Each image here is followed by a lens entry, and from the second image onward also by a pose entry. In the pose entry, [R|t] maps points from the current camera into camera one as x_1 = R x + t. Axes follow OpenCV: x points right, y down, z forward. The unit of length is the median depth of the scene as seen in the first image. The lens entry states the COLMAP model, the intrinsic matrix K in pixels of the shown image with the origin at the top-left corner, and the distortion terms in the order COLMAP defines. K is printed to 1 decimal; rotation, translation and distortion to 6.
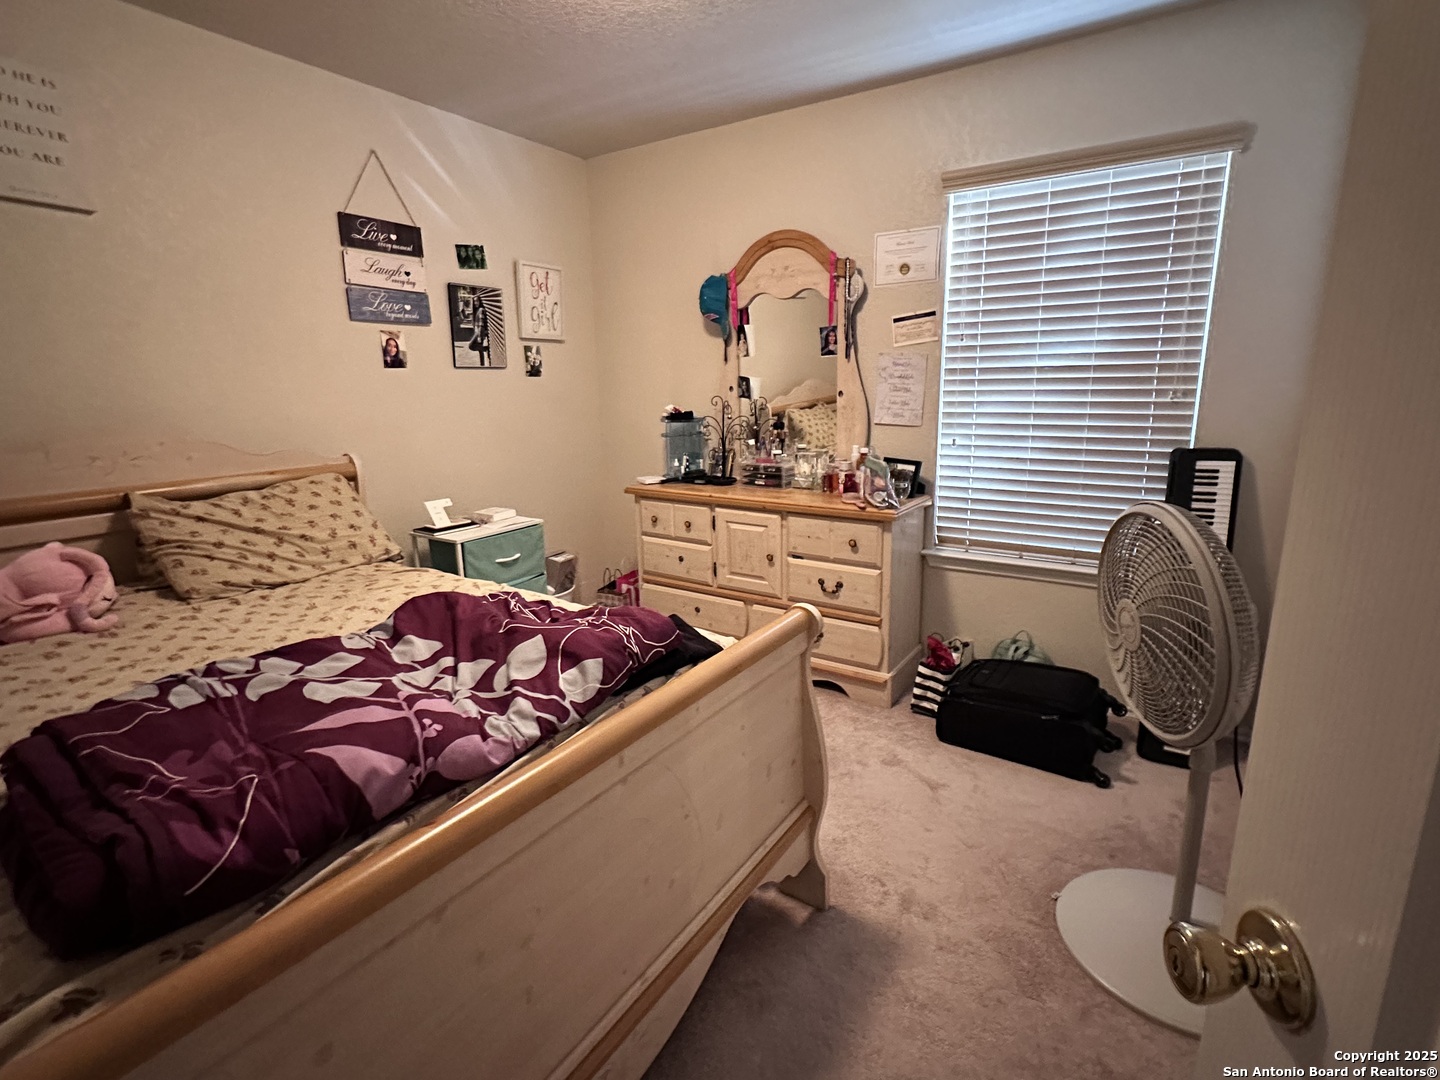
lens RADIAL K [[709.7, 0, 722.2], [0, 709.7, 534.7], [0, 0, 1]] dist [-0.017312, 0.002616]
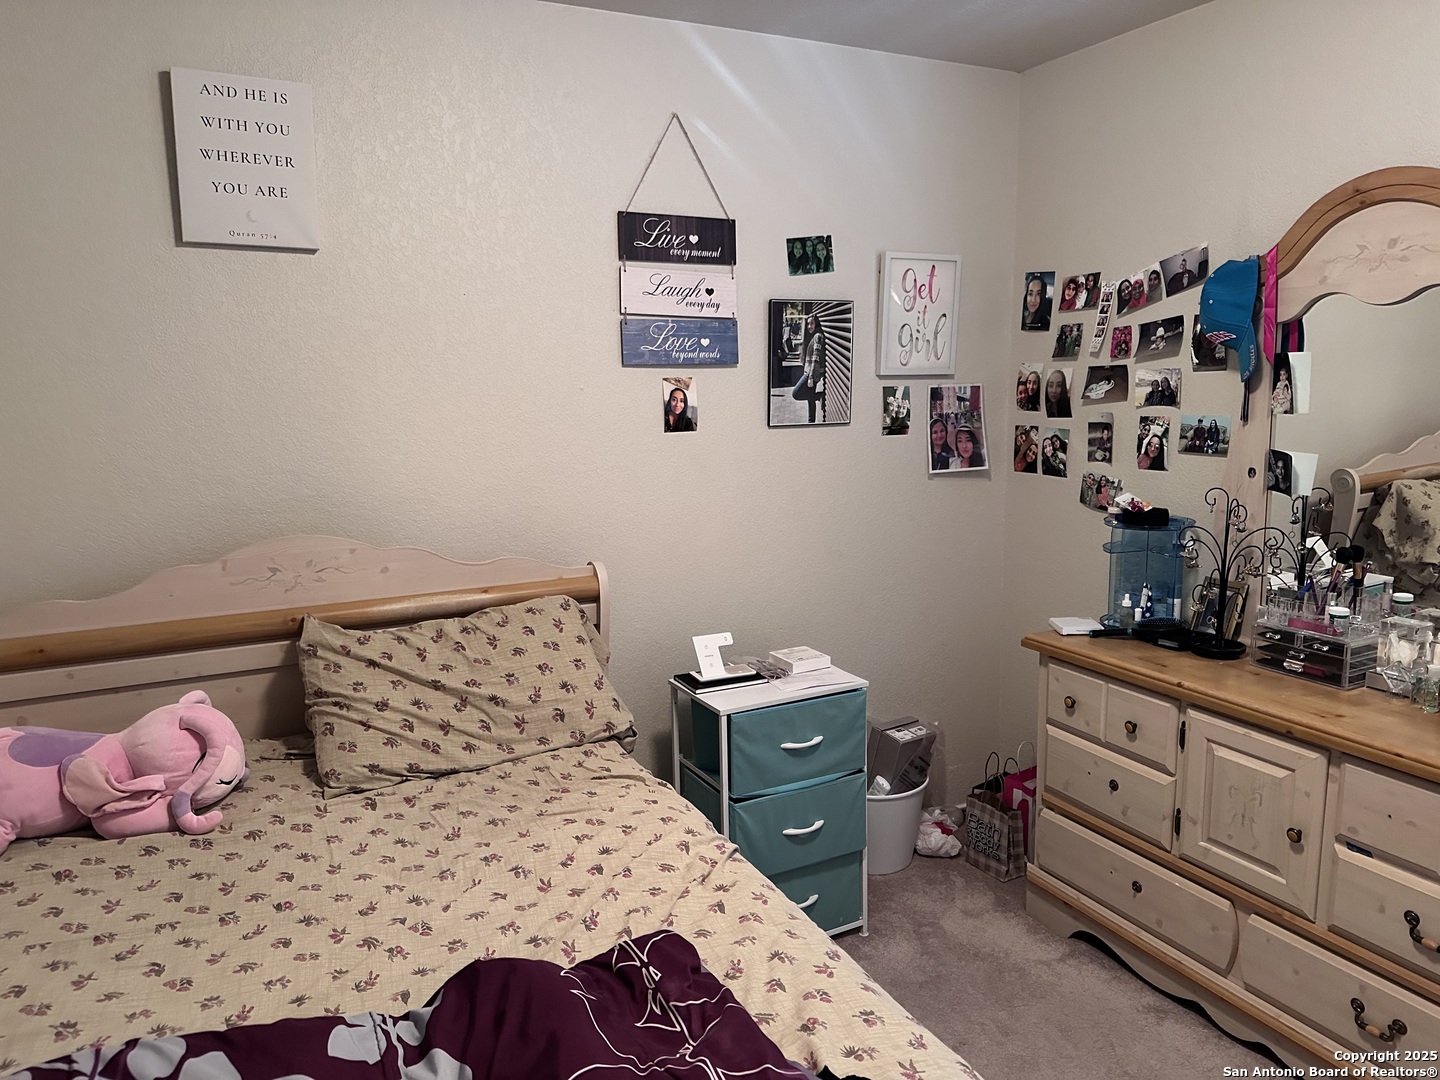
lens RADIAL K [[1015.6, 0, 706.0], [0, 1015.6, 541.9], [0, 0, 1]] dist [0.033503, -0.046343]
pose [[0.863389, 0.082275, -0.497786, 0.051582], [-0.102357, 0.994661, -0.013134, -0.120108], [0.494048, 0.062292, 0.867200, 0.175335]]
